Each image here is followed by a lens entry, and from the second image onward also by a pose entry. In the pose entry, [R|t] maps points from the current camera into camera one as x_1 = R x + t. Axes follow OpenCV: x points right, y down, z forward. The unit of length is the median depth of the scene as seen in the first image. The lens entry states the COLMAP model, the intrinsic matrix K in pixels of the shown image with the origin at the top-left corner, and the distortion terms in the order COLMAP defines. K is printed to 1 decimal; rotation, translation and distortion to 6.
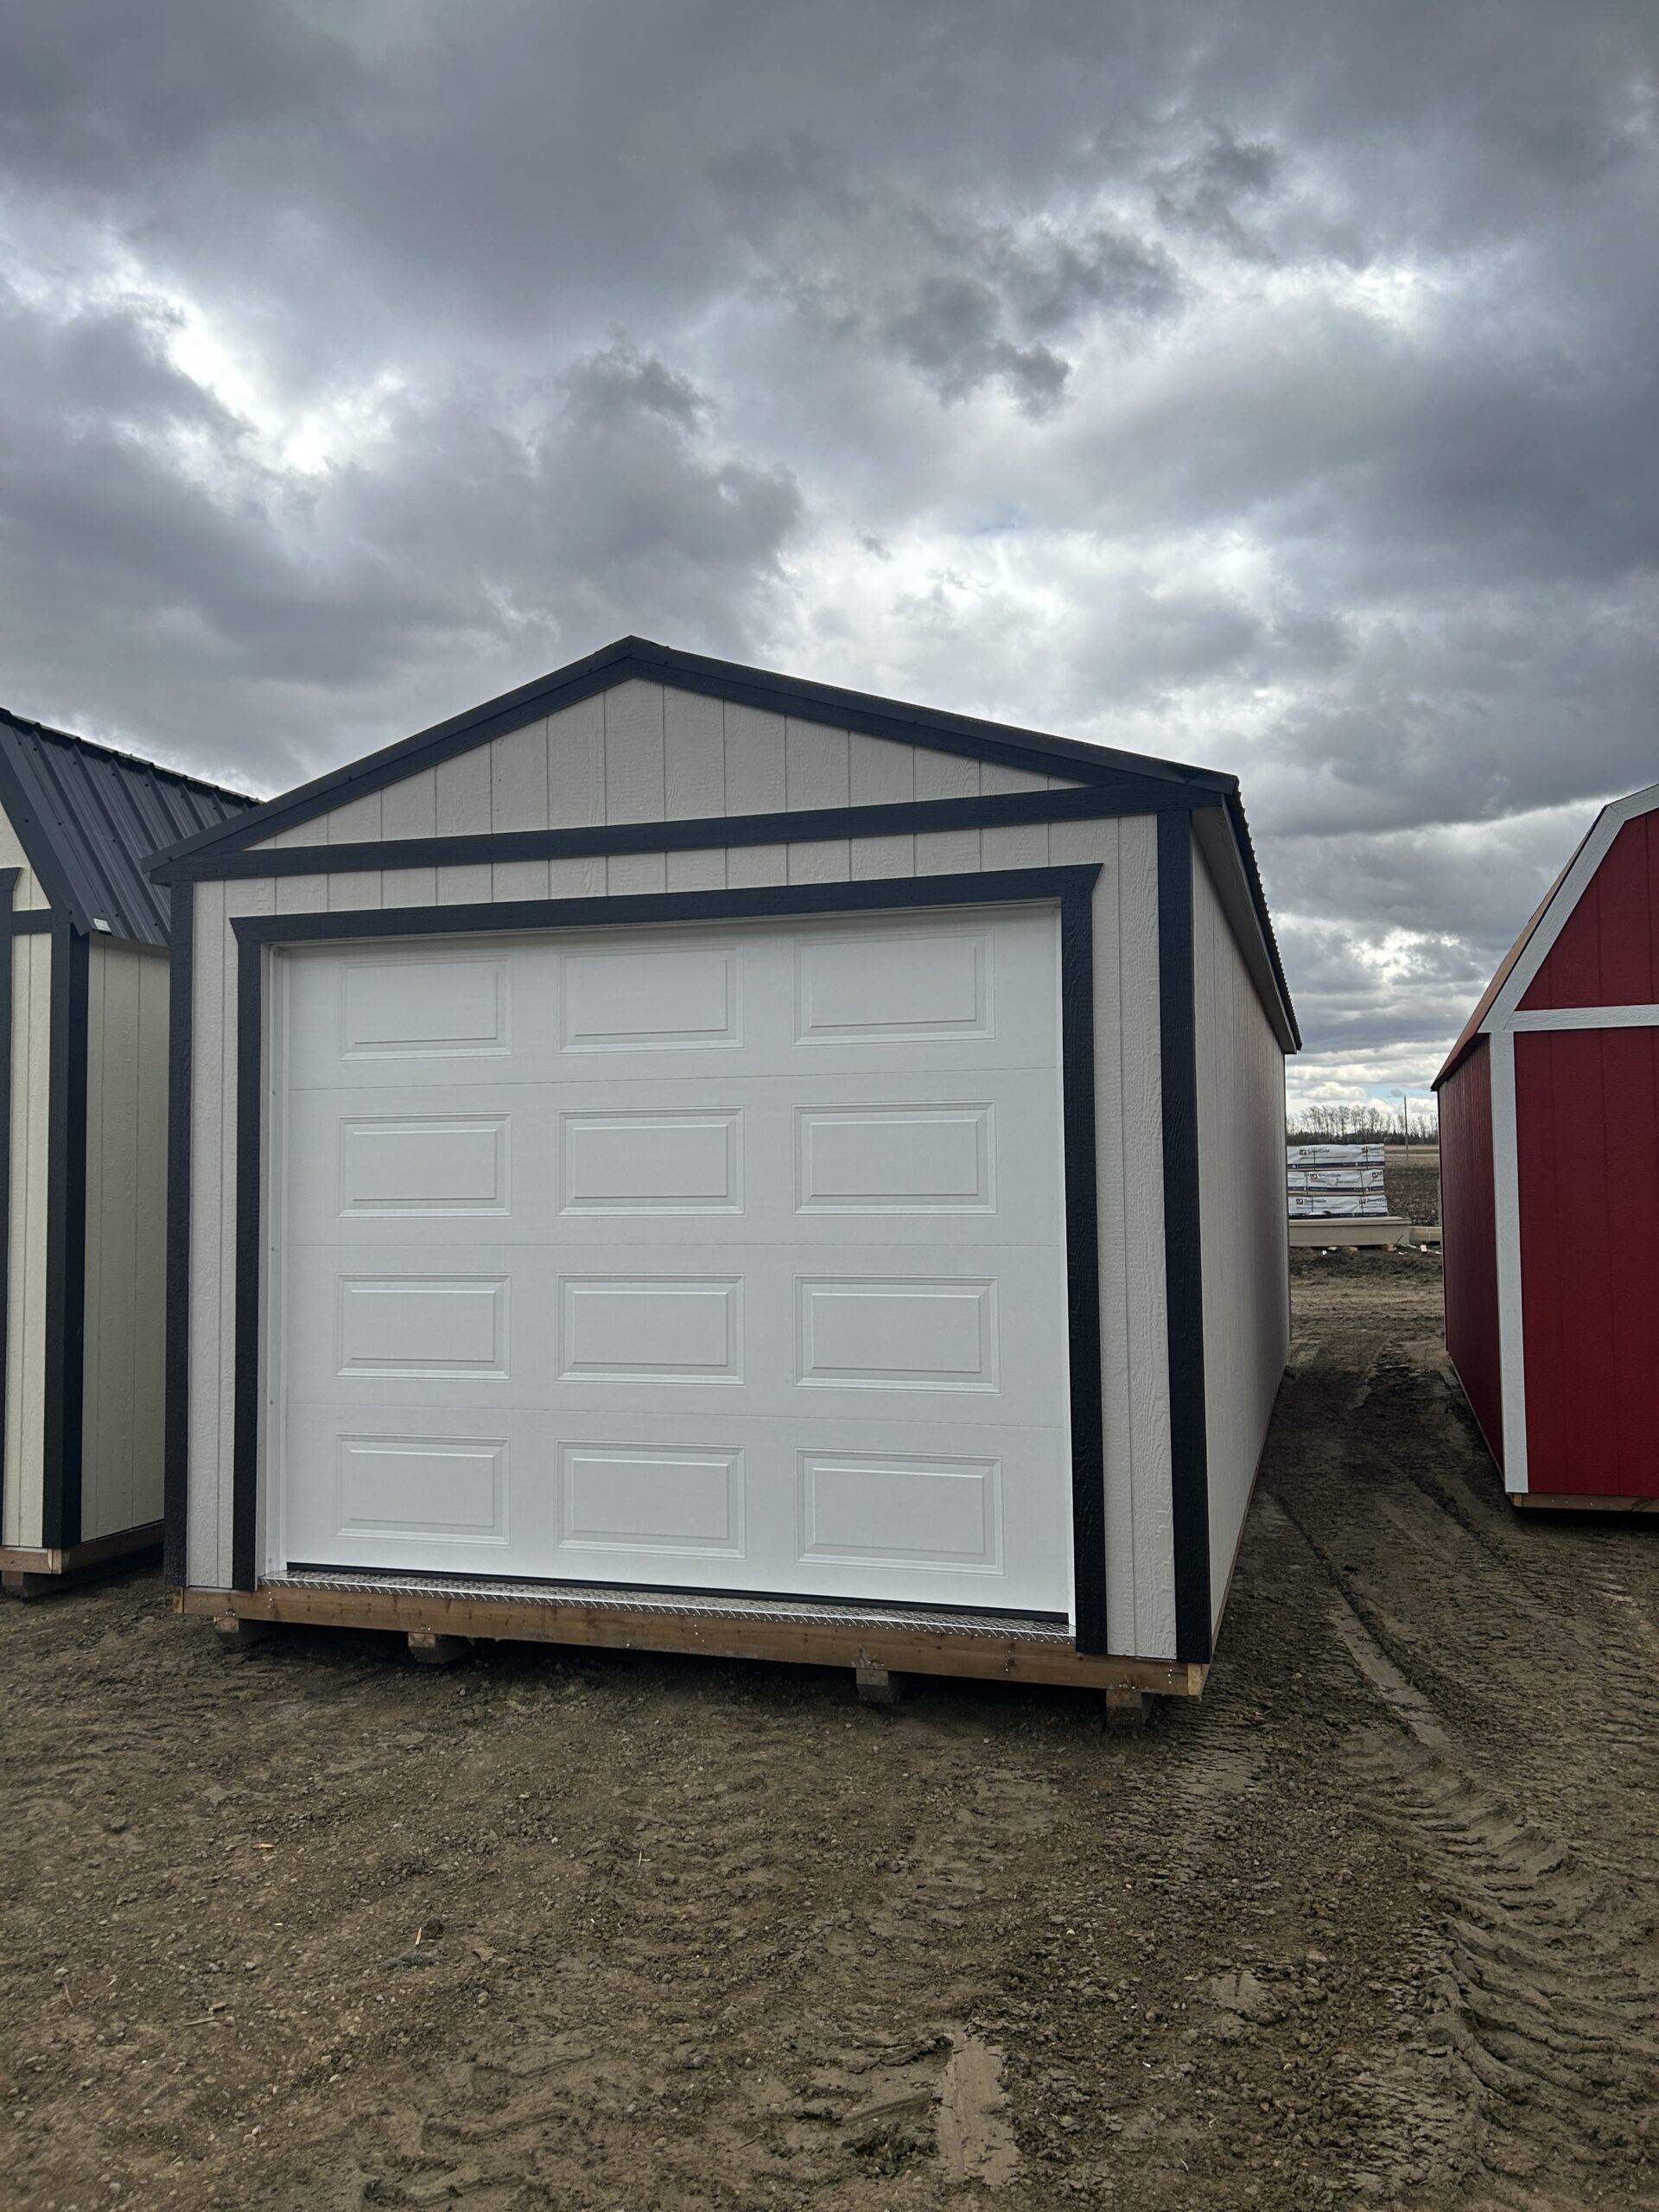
lens RADIAL K [[1680.5, 0, 851.3], [0, 1680.5, 1106.5], [0, 0, 1]] dist [0.017084, -0.002963]
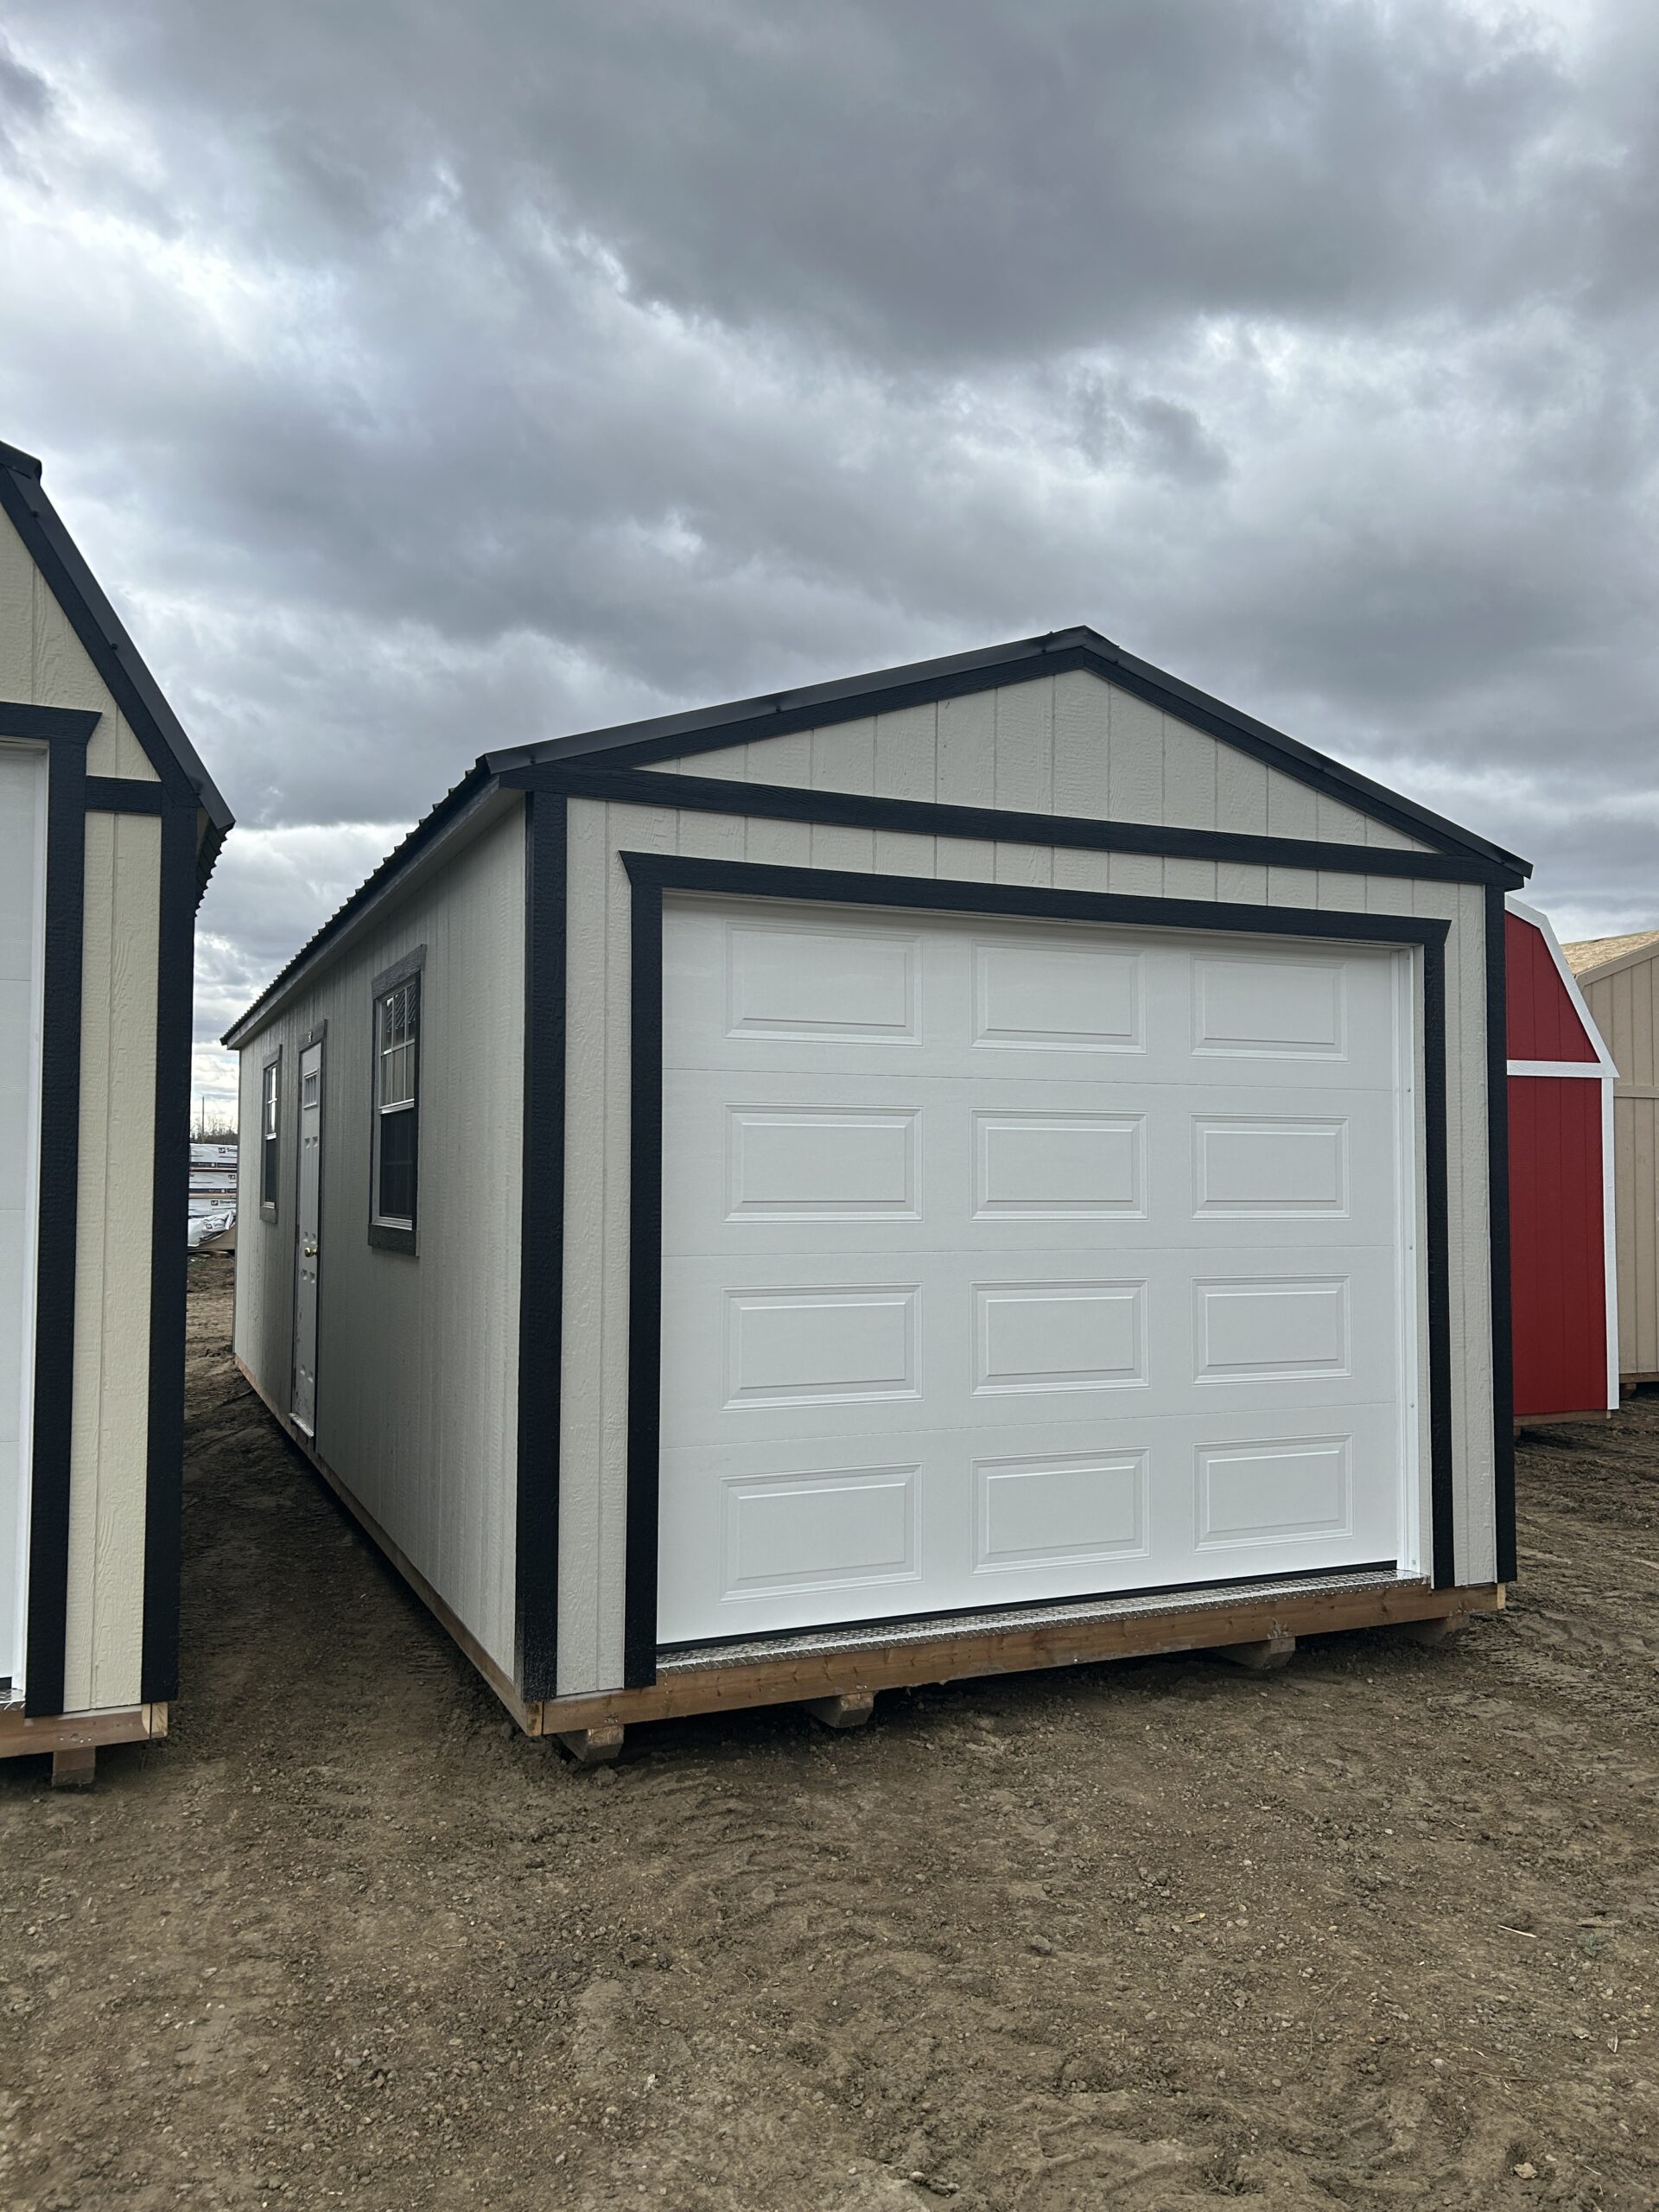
lens RADIAL K [[1680.5, 0, 848.8], [0, 1680.5, 1100.9], [0, 0, 1]] dist [0.017084, -0.002963]
pose [[0.753571, 0.041957, 0.656026, -0.813420], [-0.037875, 0.999074, -0.020390, 0.020103], [-0.656274, -0.009481, 0.754463, 0.327400]]
